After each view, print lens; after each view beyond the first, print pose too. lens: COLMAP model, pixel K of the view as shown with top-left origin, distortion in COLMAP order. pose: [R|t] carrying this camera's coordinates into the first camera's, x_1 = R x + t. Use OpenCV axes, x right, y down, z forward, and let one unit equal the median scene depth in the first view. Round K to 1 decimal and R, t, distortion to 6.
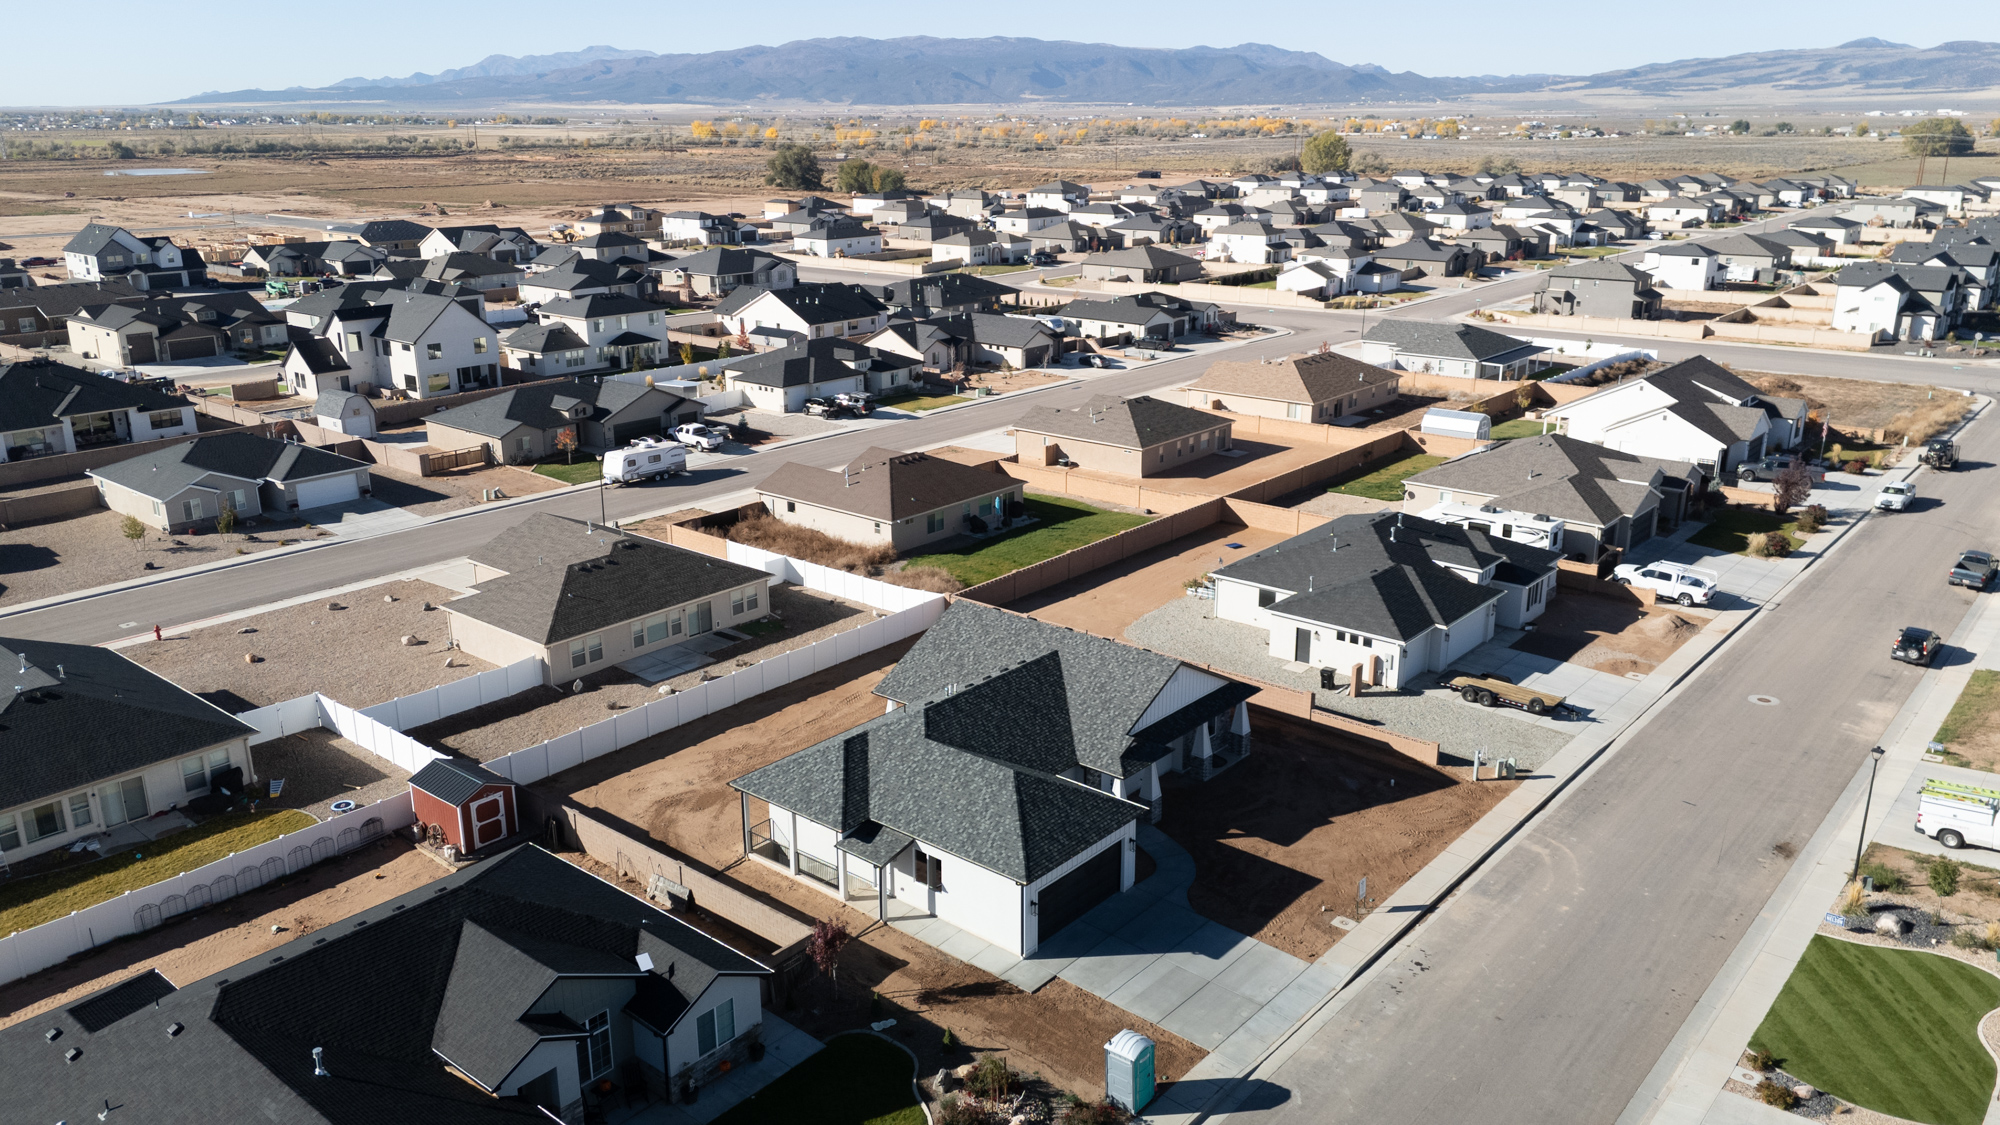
lens RADIAL K [[1464.2, 0, 1005.9], [0, 1464.2, 559.9], [0, 0, 1]] dist [0.093278, -0.097346]
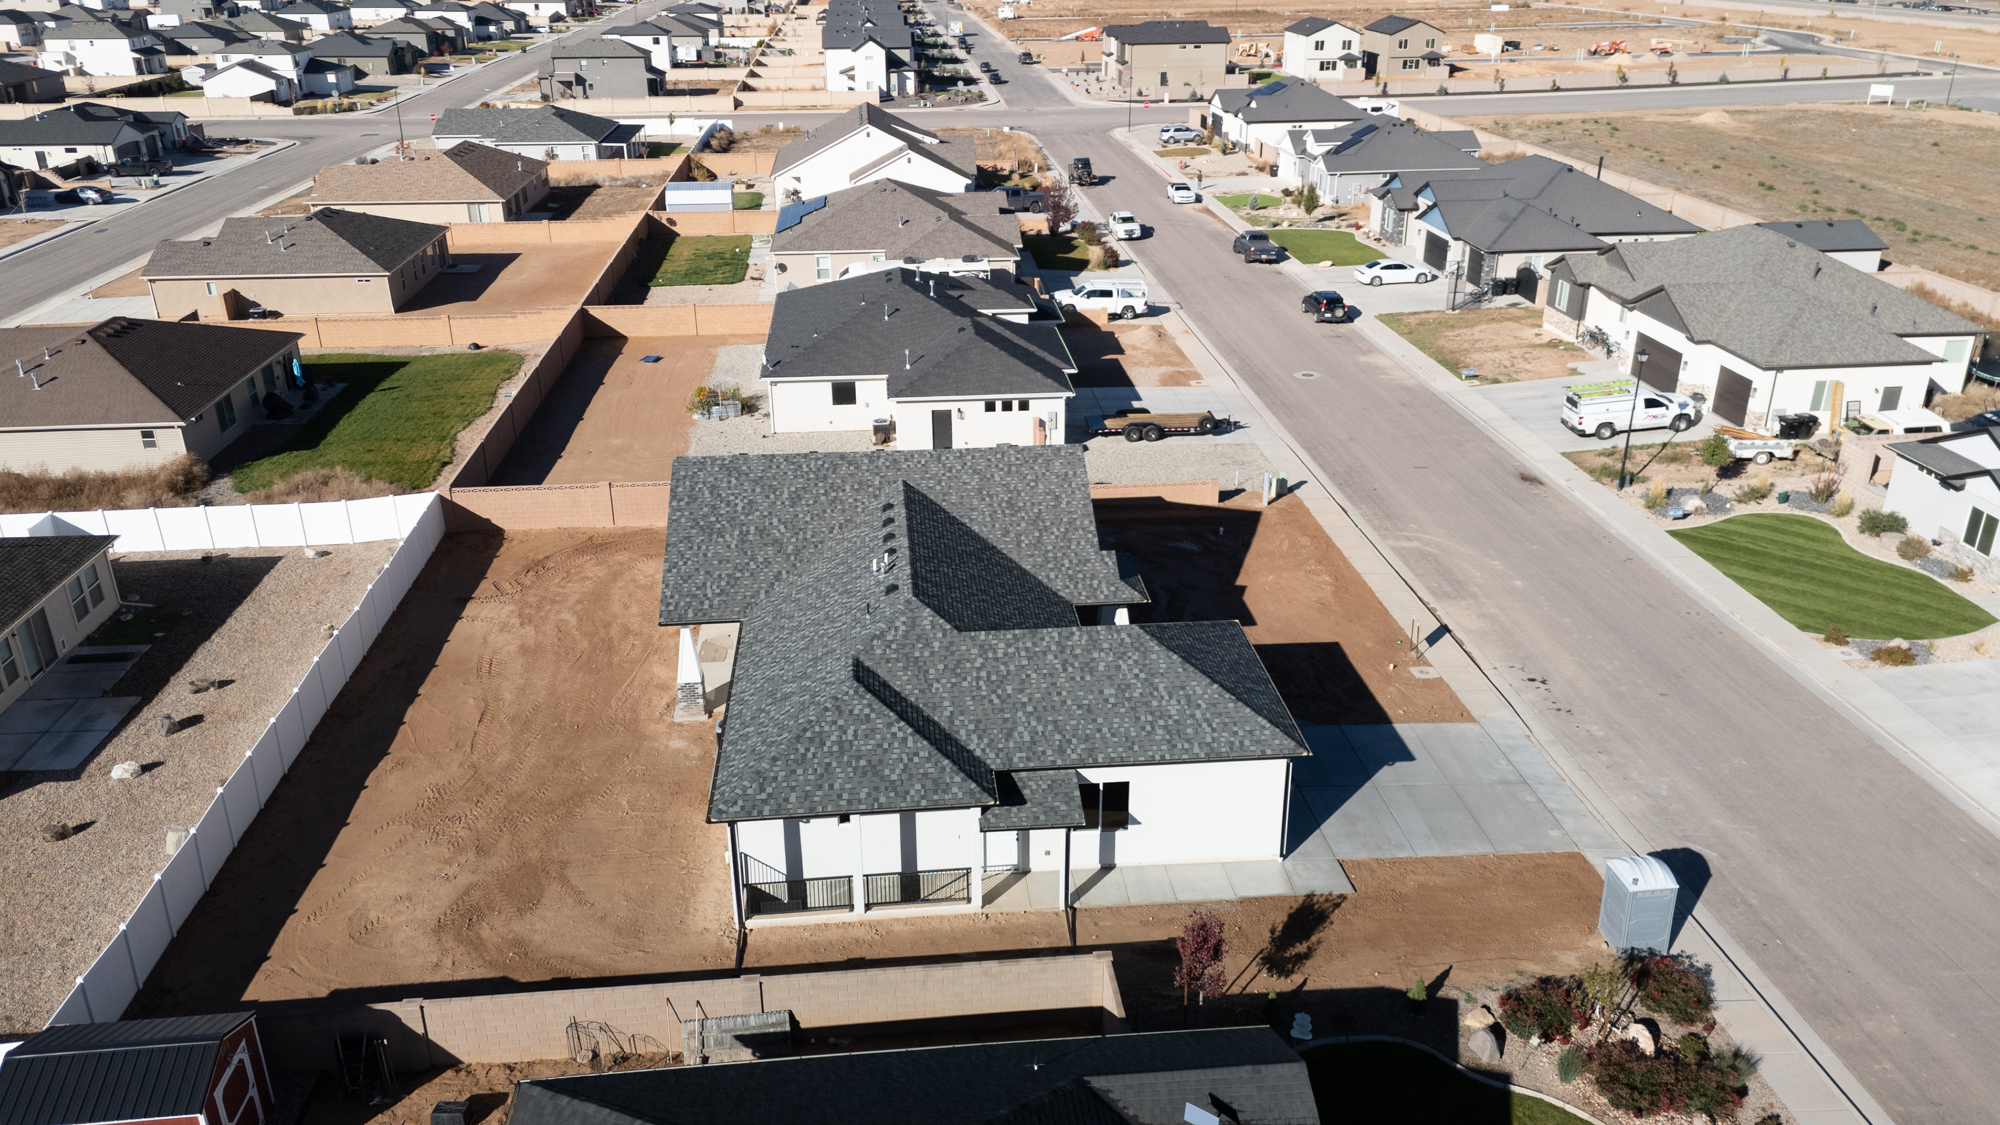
lens RADIAL K [[1464.2, 0, 1005.9], [0, 1464.2, 559.9], [0, 0, 1]] dist [0.093278, -0.097346]
pose [[0.702197, -0.283061, 0.653297, -0.338831], [0.212160, 0.959077, 0.187509, -0.018951], [-0.679638, 0.006935, 0.733515, 0.384372]]
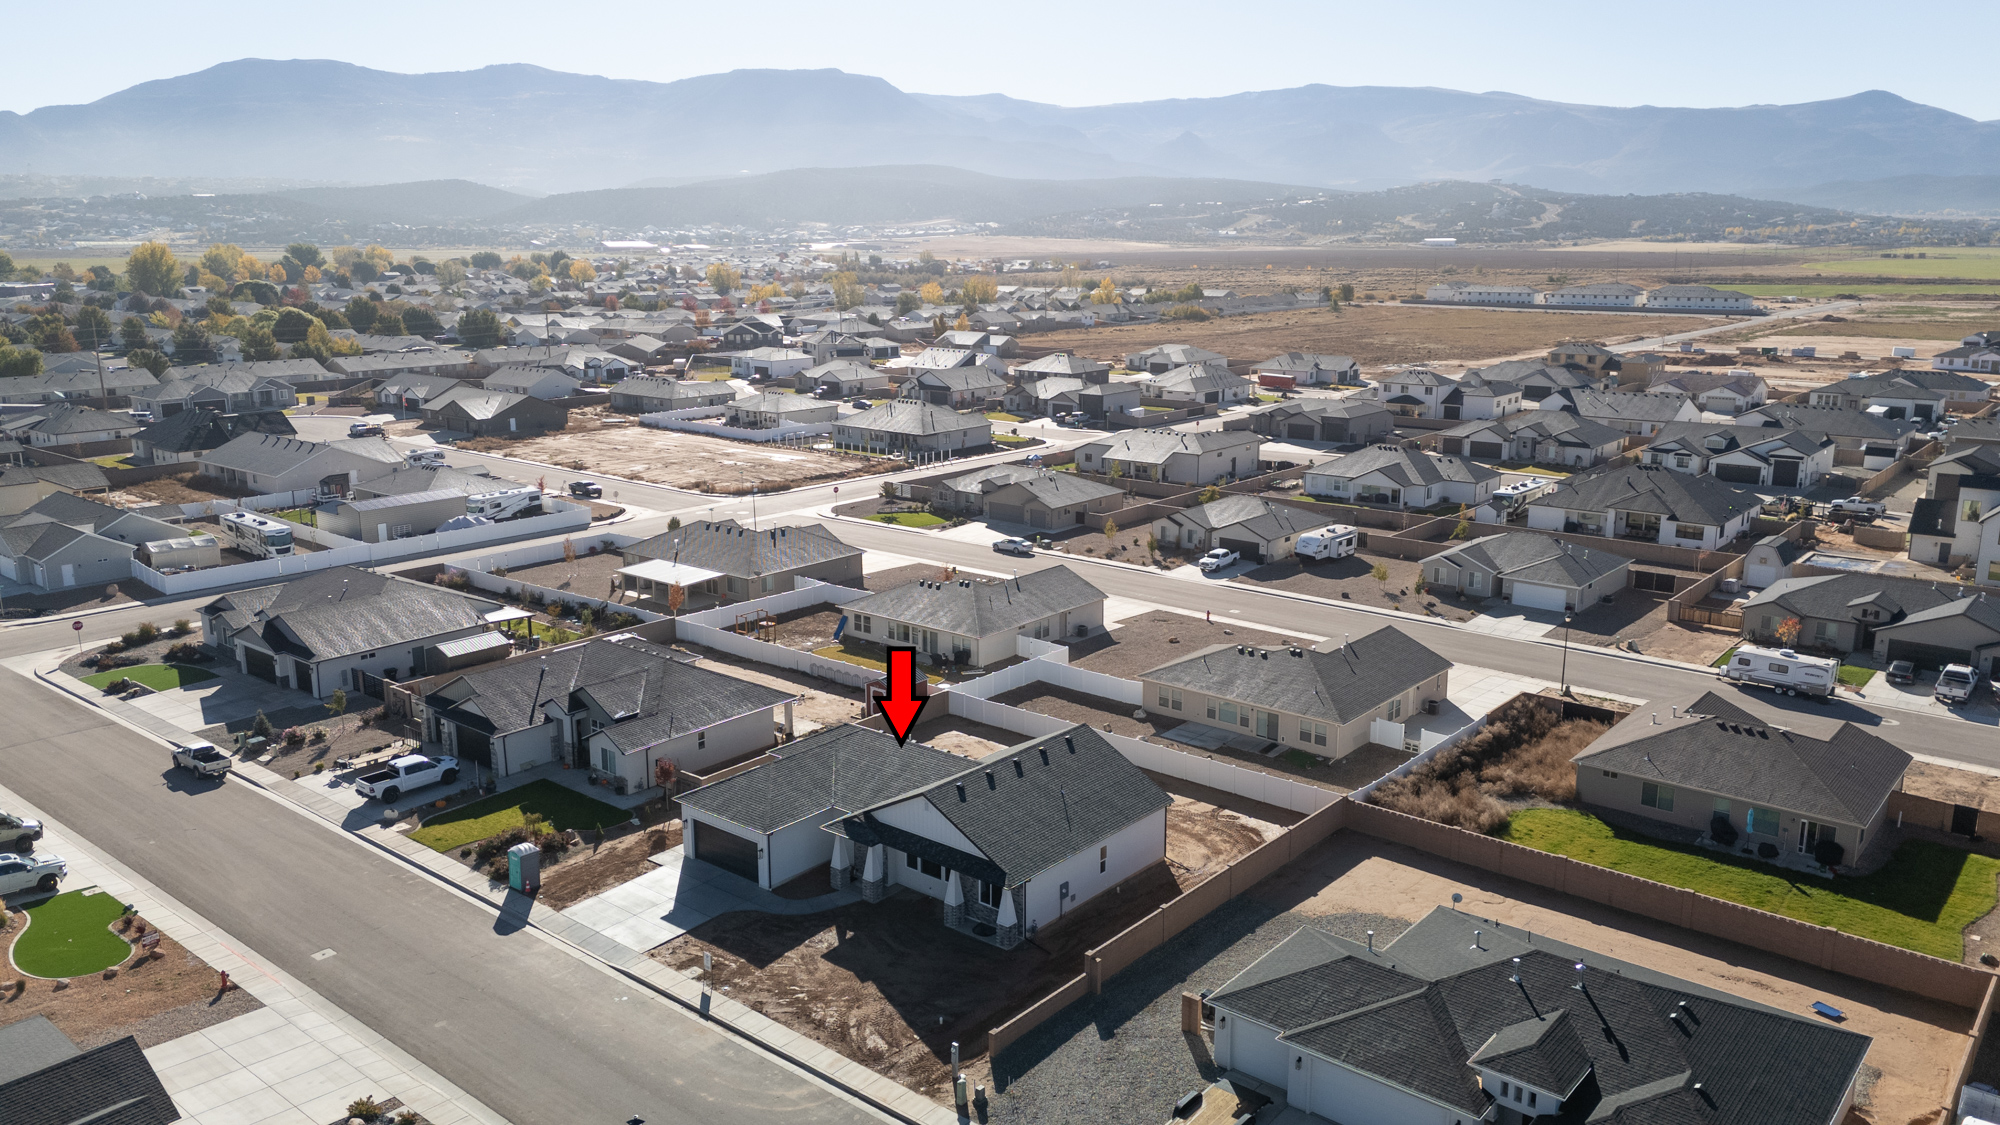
lens RADIAL K [[1464.2, 0, 1005.9], [0, 1464.2, 559.9], [0, 0, 1]] dist [0.093278, -0.097346]
pose [[0.003597, 0.225772, -0.974174, 0.951210], [-0.293110, 0.931630, 0.214830, -0.288868], [0.956072, 0.284767, 0.069527, 0.757328]]
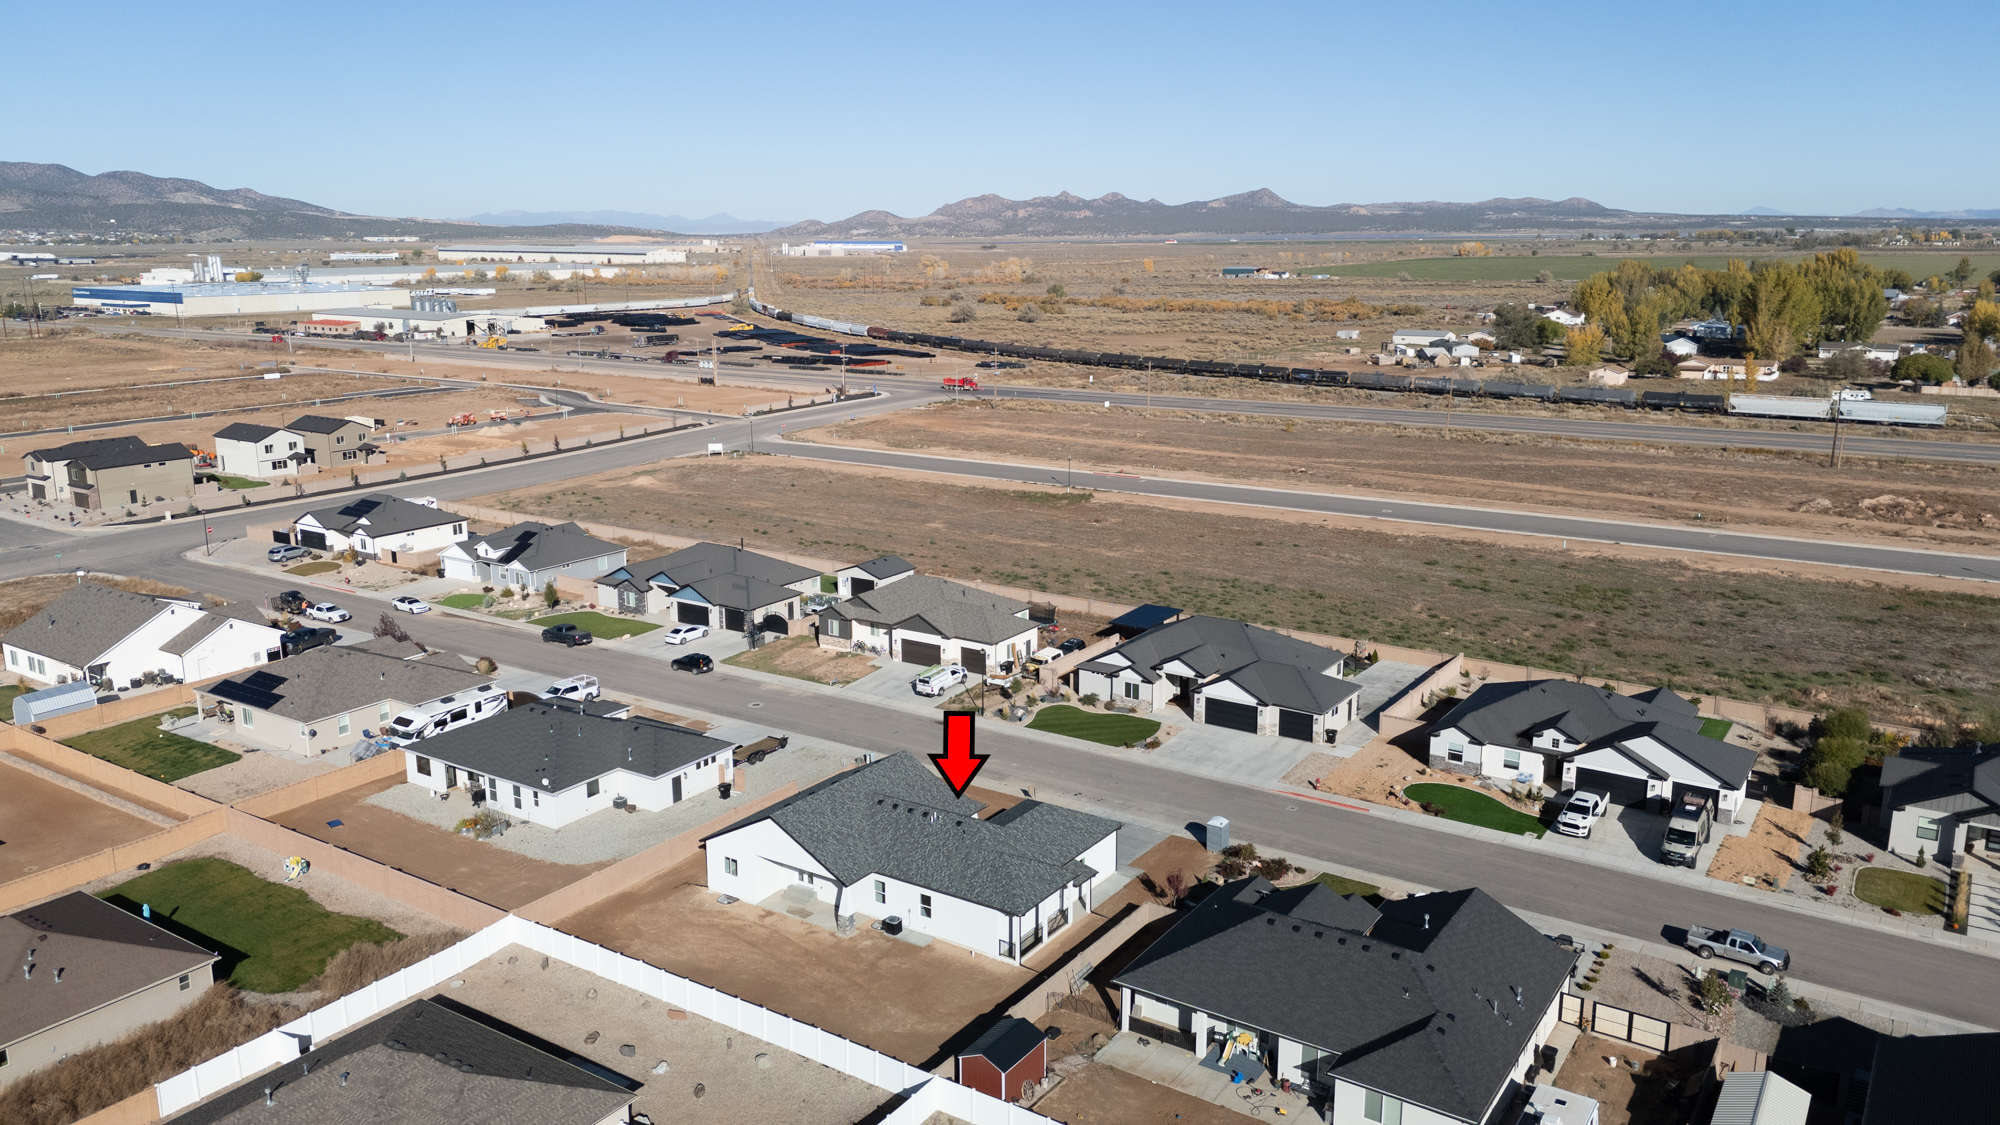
lens RADIAL K [[1464.2, 0, 1005.9], [0, 1464.2, 559.9], [0, 0, 1]] dist [0.093278, -0.097346]
pose [[-0.107162, -0.218769, 0.969874, -1.099234], [0.298450, 0.923427, 0.241268, -0.373238], [-0.948390, 0.315314, -0.033665, 0.718952]]
